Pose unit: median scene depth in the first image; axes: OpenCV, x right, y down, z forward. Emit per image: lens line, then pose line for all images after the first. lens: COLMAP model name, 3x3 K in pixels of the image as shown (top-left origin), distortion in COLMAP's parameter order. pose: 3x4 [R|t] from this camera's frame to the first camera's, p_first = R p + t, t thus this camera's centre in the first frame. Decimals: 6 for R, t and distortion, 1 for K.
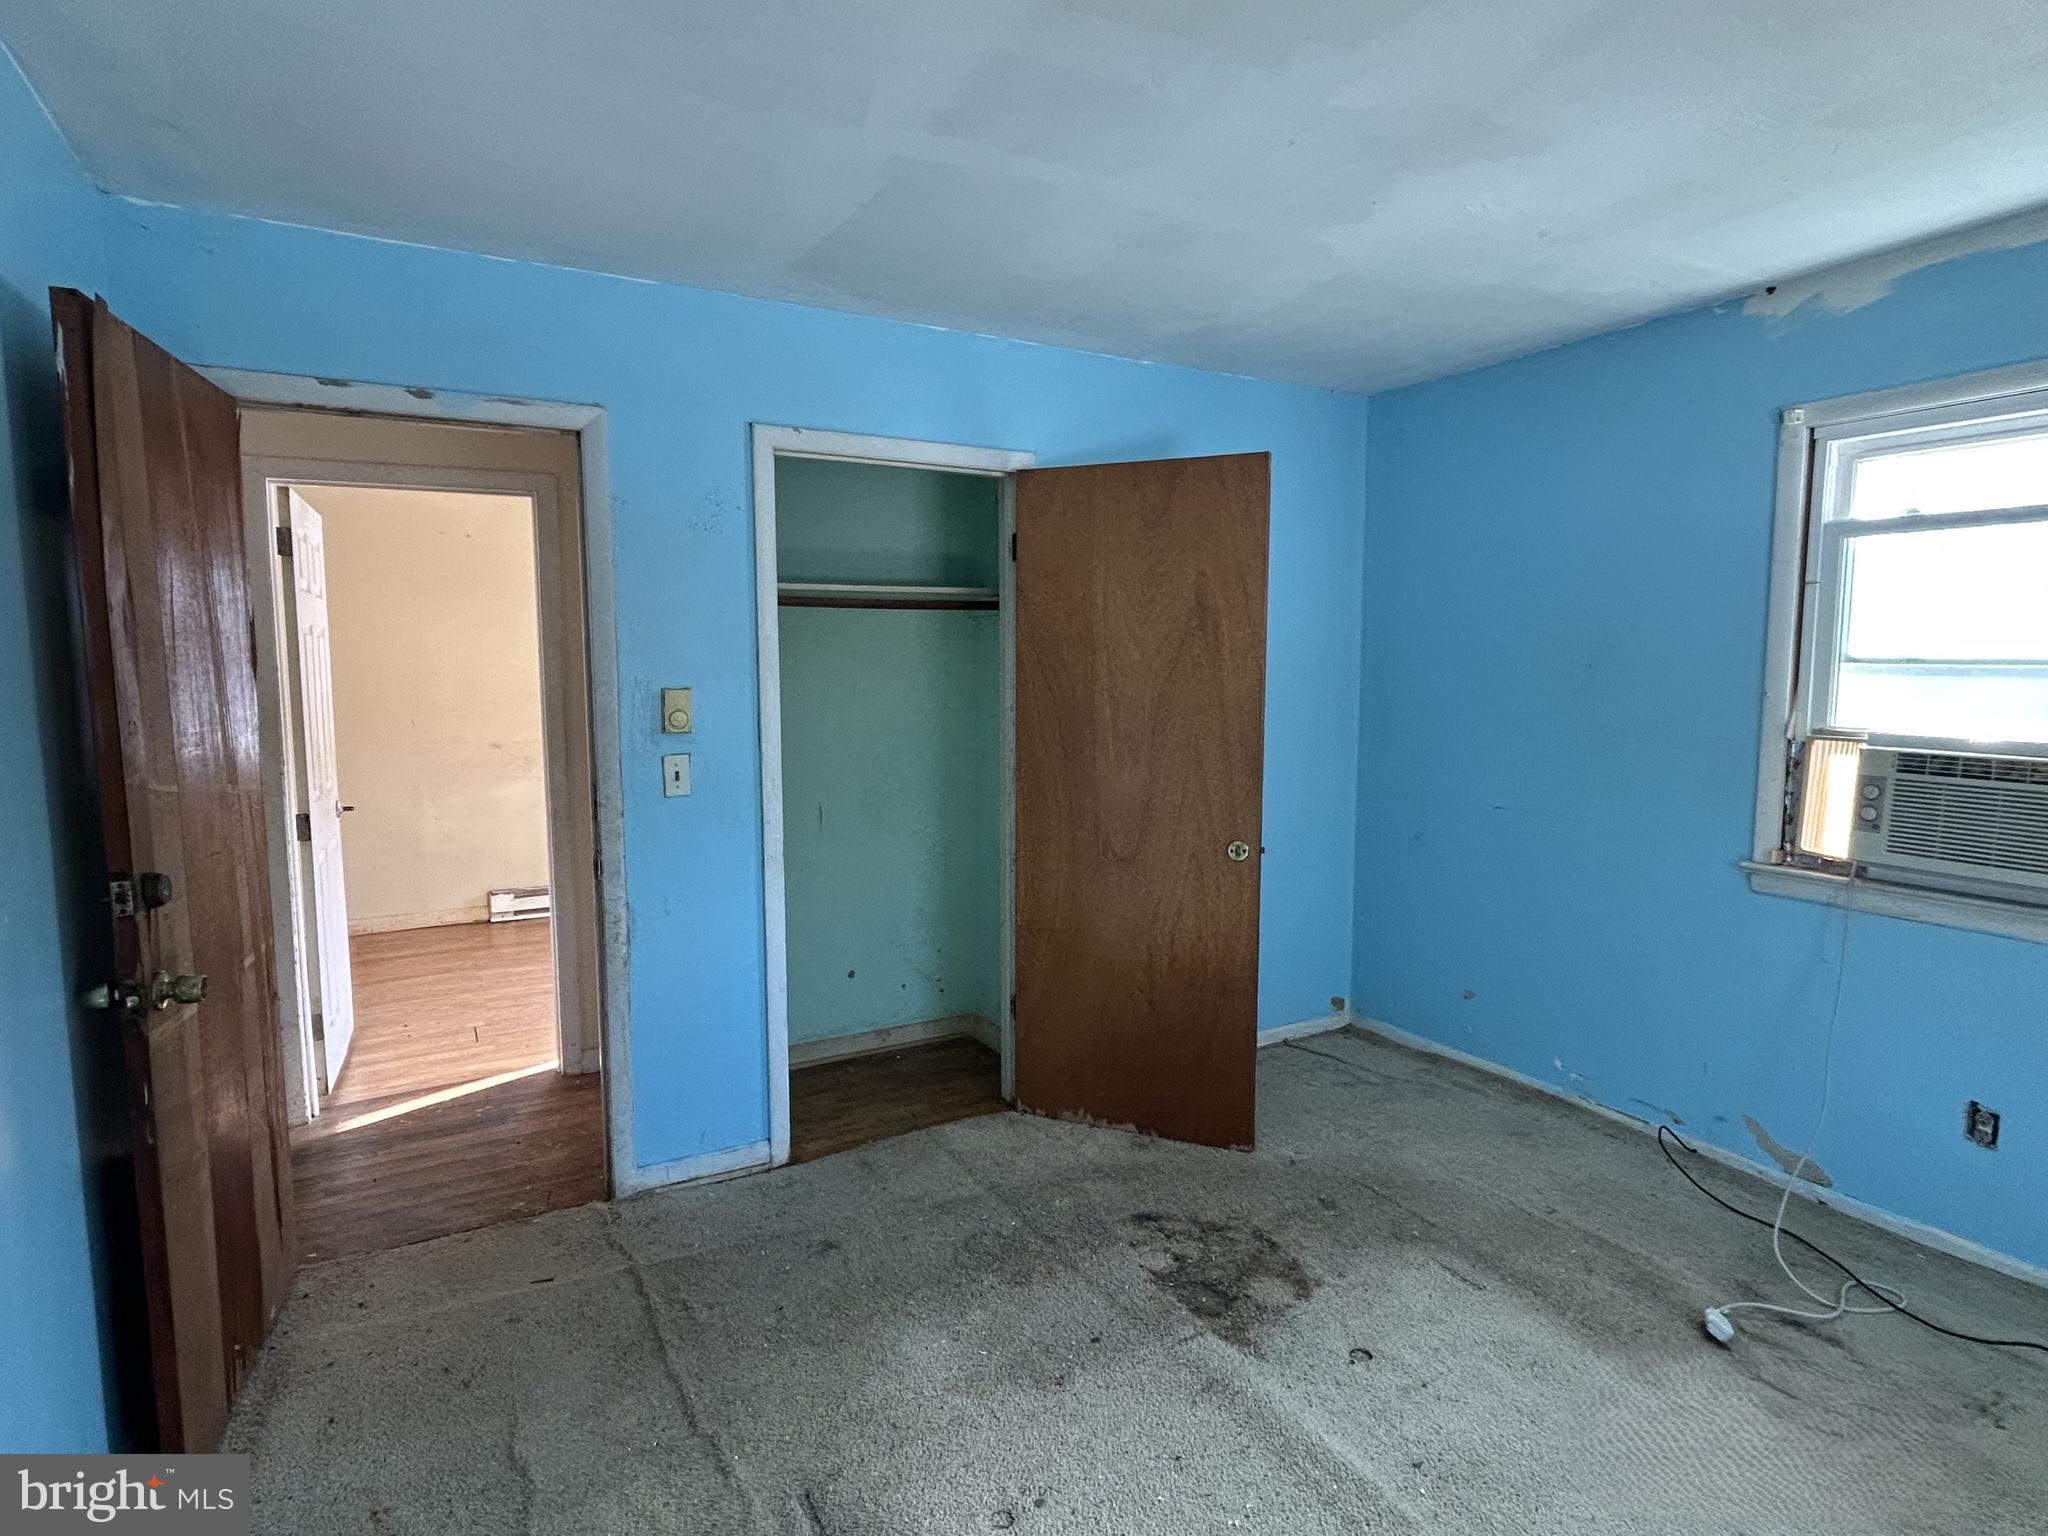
lens RADIAL K [[1067.3, 0, 1019.6], [0, 1067.3, 767.7], [0, 0, 1]] dist [-0.021172, 0.000268]
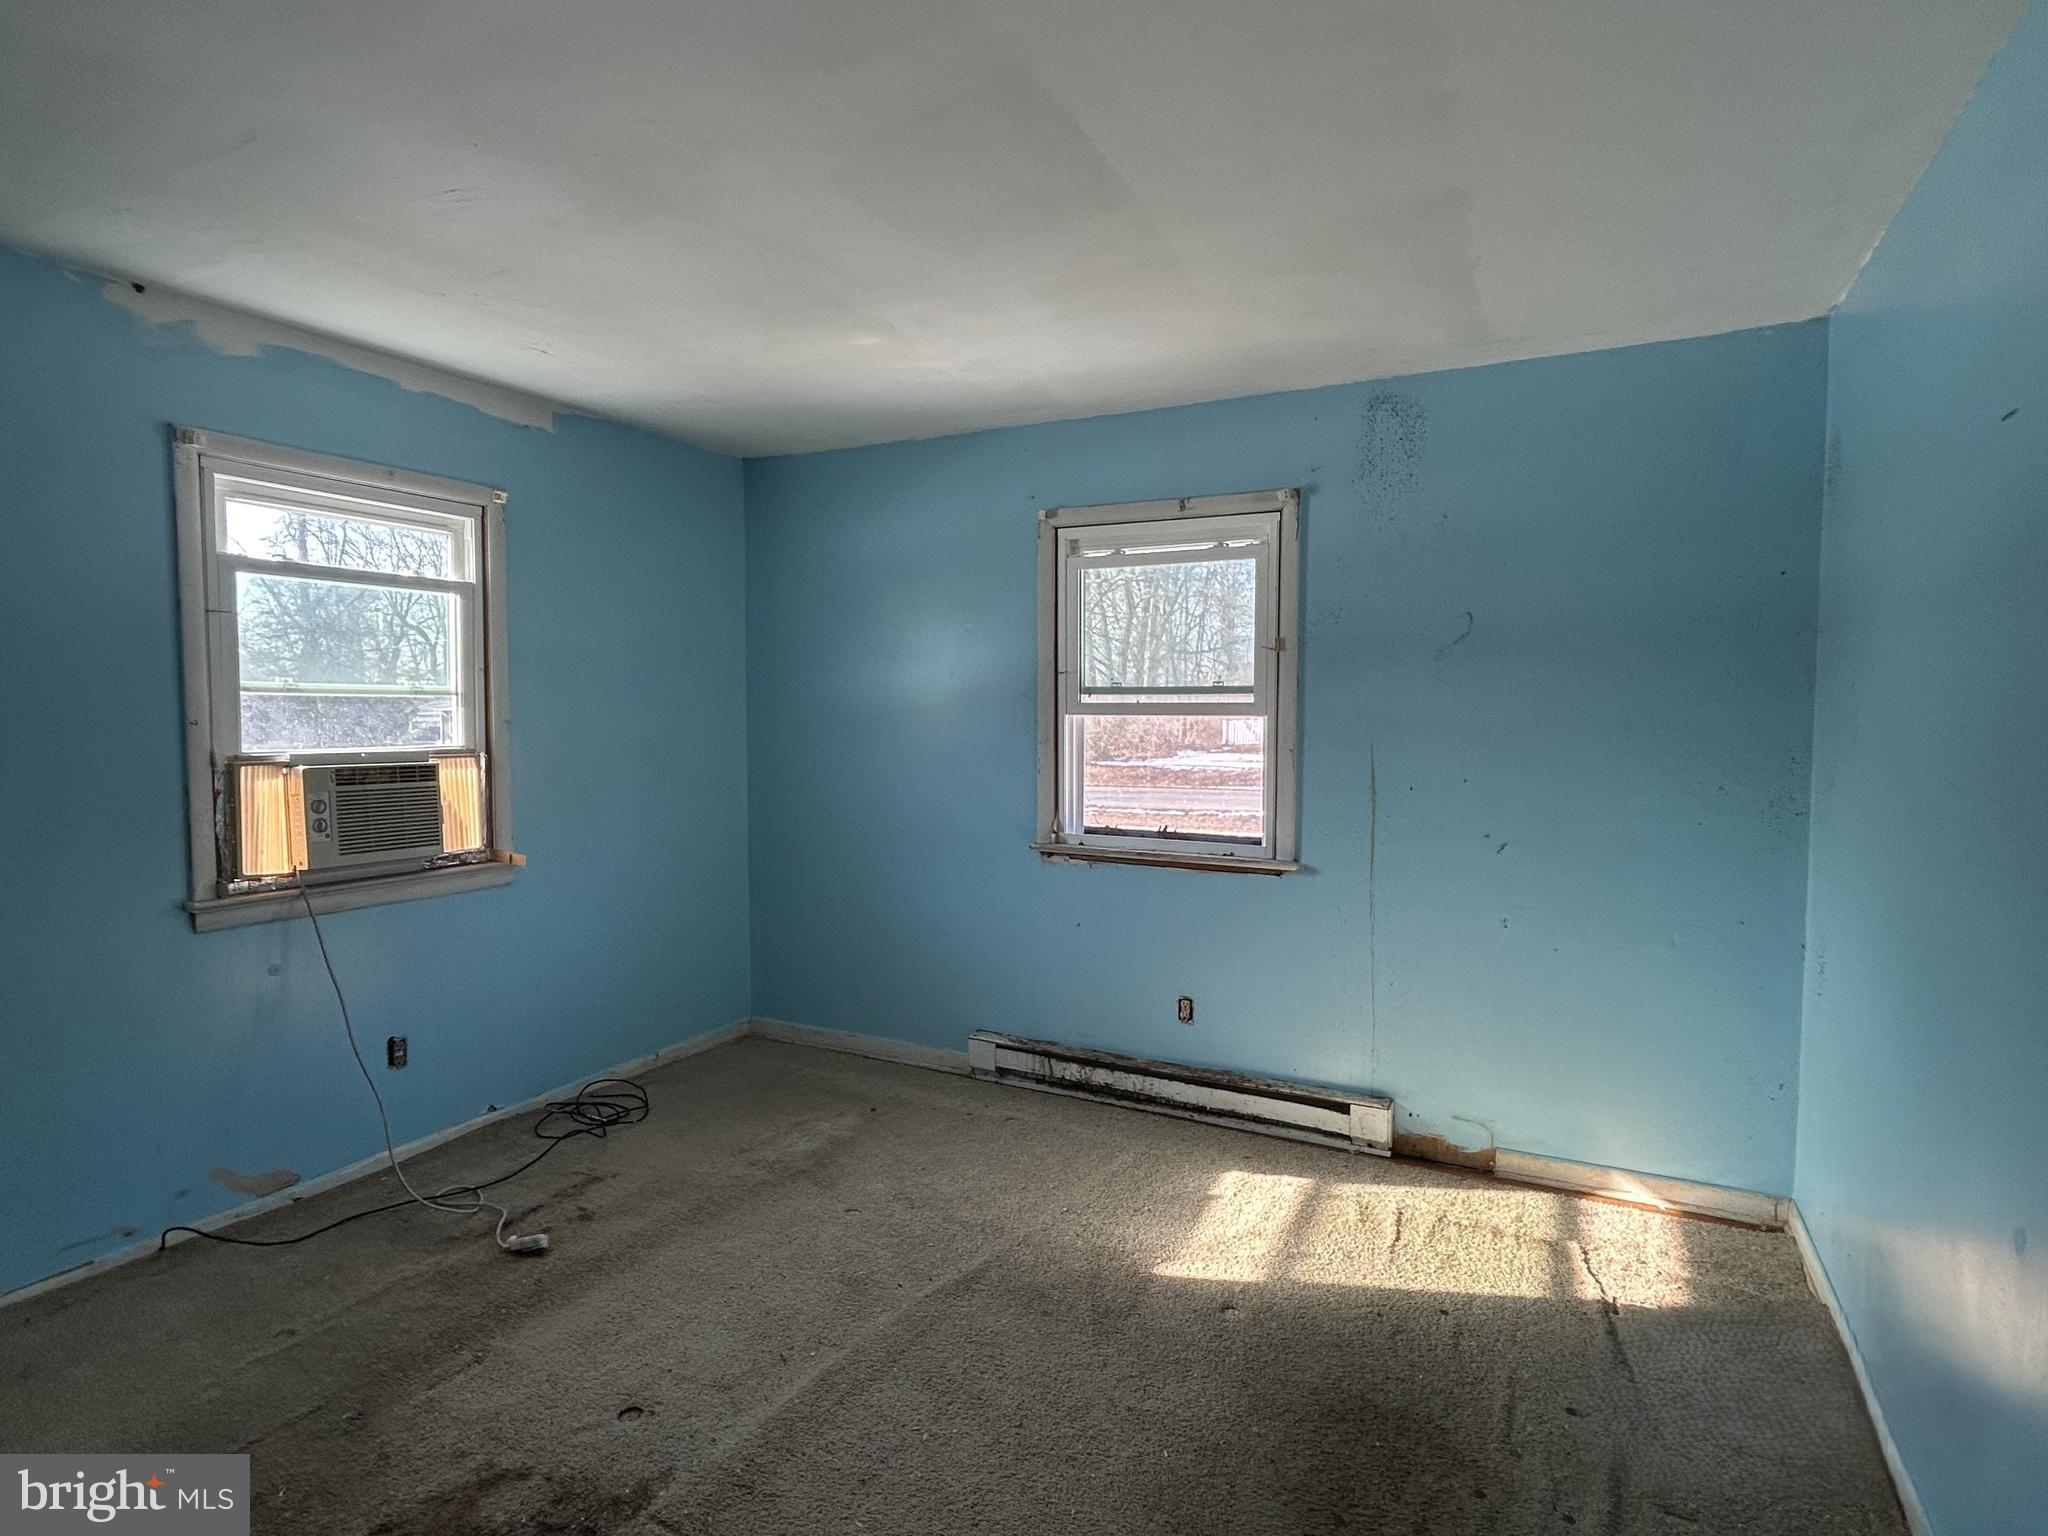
lens RADIAL K [[1067.3, 0, 1019.4], [0, 1067.3, 770.5], [0, 0, 1]] dist [-0.021172, 0.000268]
pose [[-0.543176, -0.052808, 0.837957, -0.520213], [0.082420, 0.989846, 0.115807, -0.080736], [-0.835564, 0.131968, -0.533308, 0.938190]]
